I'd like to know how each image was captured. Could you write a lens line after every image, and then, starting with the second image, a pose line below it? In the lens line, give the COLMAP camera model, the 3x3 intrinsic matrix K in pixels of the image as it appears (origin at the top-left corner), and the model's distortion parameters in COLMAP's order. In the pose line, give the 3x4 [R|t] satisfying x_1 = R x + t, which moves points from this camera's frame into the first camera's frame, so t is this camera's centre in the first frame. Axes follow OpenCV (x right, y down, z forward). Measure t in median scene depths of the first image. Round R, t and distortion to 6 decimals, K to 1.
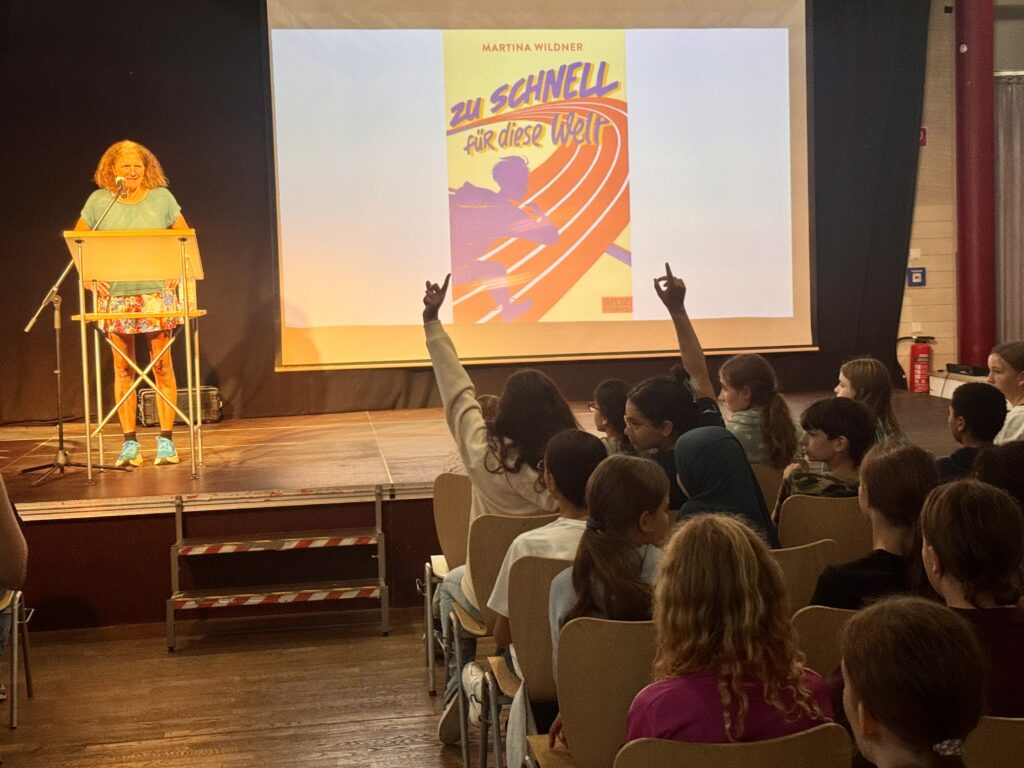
lens RADIAL K [[1448.6, 0, 512.0], [0, 1448.6, 384.0], [0, 0, 1]] dist [0.044533, 0.073498]
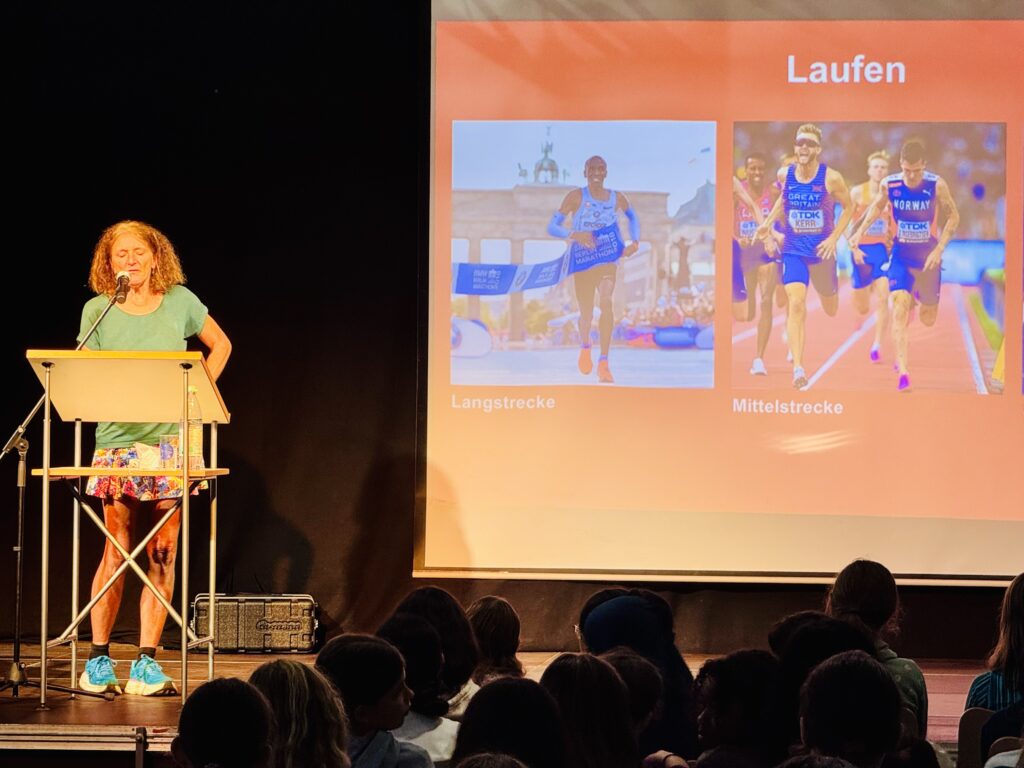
lens RADIAL K [[3567.9, 0, 512.0], [0, 3567.9, 384.0], [0, 0, 1]] dist [-0.046246, 1.866152]
pose [[0.963982, 0.035076, -0.263643, 0.363835], [-0.056614, 0.995609, -0.074547, 0.027042], [0.259870, 0.086788, 0.961736, -0.586750]]
